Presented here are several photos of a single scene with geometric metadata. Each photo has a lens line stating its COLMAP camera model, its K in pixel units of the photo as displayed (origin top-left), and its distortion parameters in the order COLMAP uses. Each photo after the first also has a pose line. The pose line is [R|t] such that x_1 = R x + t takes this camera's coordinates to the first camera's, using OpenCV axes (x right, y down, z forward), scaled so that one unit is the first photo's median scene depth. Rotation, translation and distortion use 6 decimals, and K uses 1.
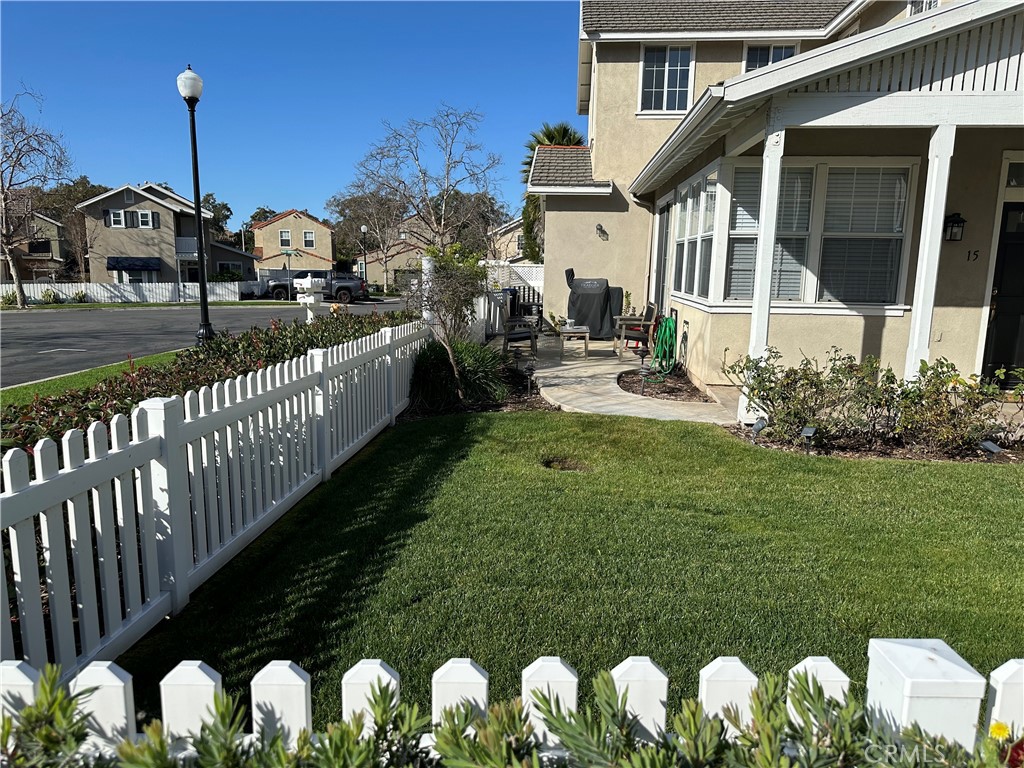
lens RADIAL K [[710.9, 0, 512.3], [0, 710.9, 388.8], [0, 0, 1]] dist [0.110572, -0.176356]
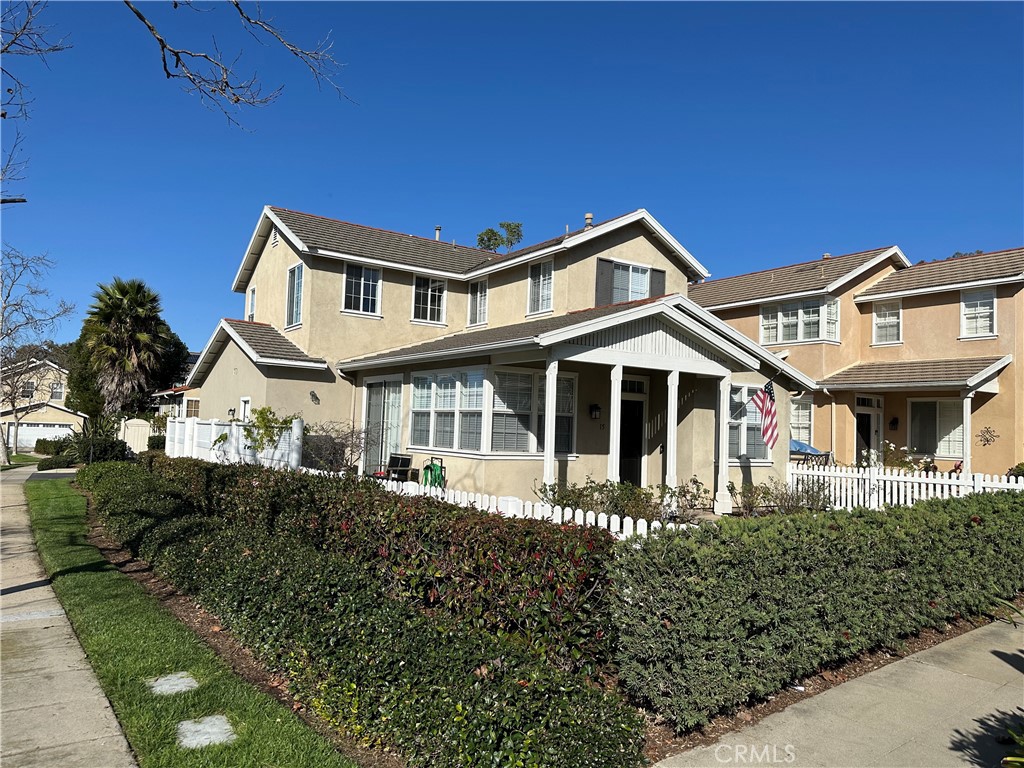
lens RADIAL K [[710.9, 0, 512.3], [0, 710.9, 388.8], [0, 0, 1]] dist [0.110572, -0.176356]
pose [[0.783726, 0.050192, 0.619076, -0.381103], [0.084249, 0.978927, -0.186023, 0.021774], [-0.615367, 0.197948, 0.762981, -0.146189]]
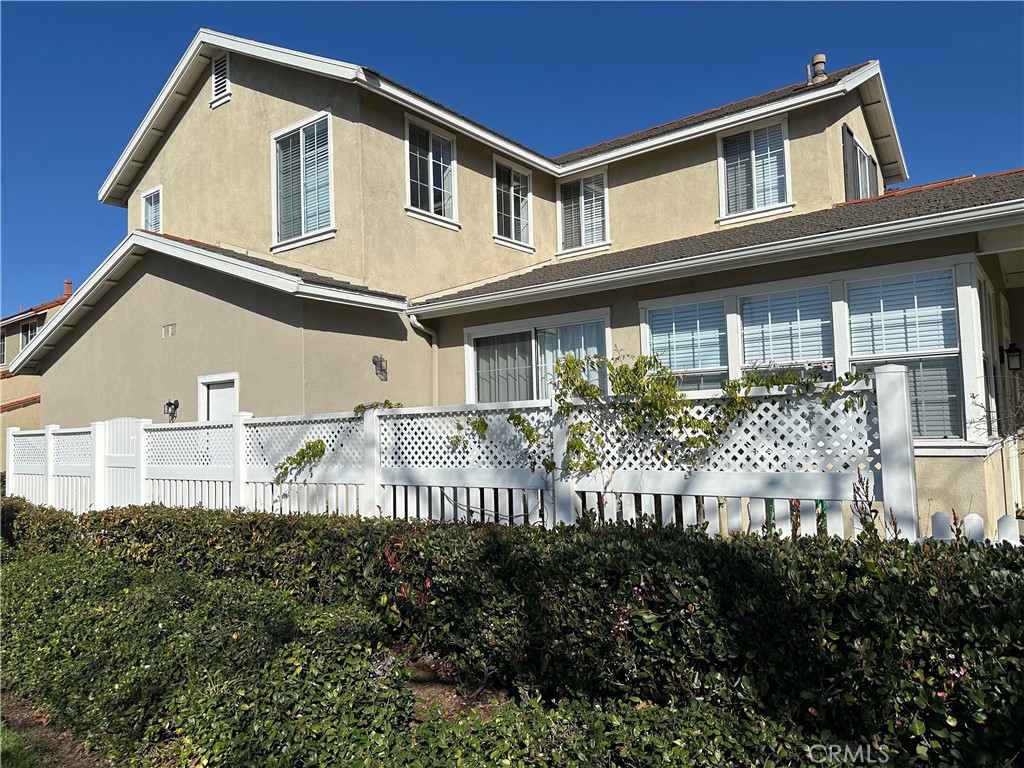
lens RADIAL K [[710.9, 0, 512.3], [0, 710.9, 388.8], [0, 0, 1]] dist [0.110572, -0.176356]
pose [[0.551724, 0.013977, 0.833910, -0.357631], [0.183479, 0.973331, -0.137706, -0.094606], [-0.813595, 0.228980, 0.534445, 0.587589]]
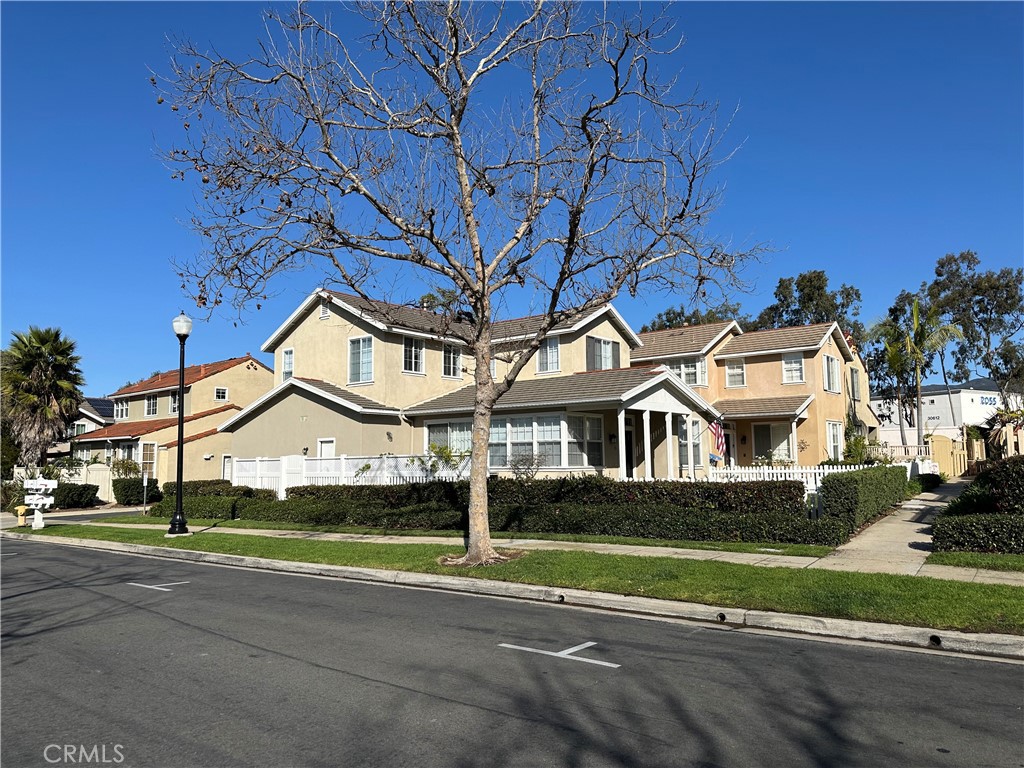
lens RADIAL K [[710.9, 0, 512.3], [0, 710.9, 388.8], [0, 0, 1]] dist [0.110572, -0.176356]
pose [[0.568917, 0.063022, 0.819977, -1.109890], [0.163630, 0.968450, -0.187963, 0.030116], [-0.805952, 0.241108, 0.540655, -0.146809]]
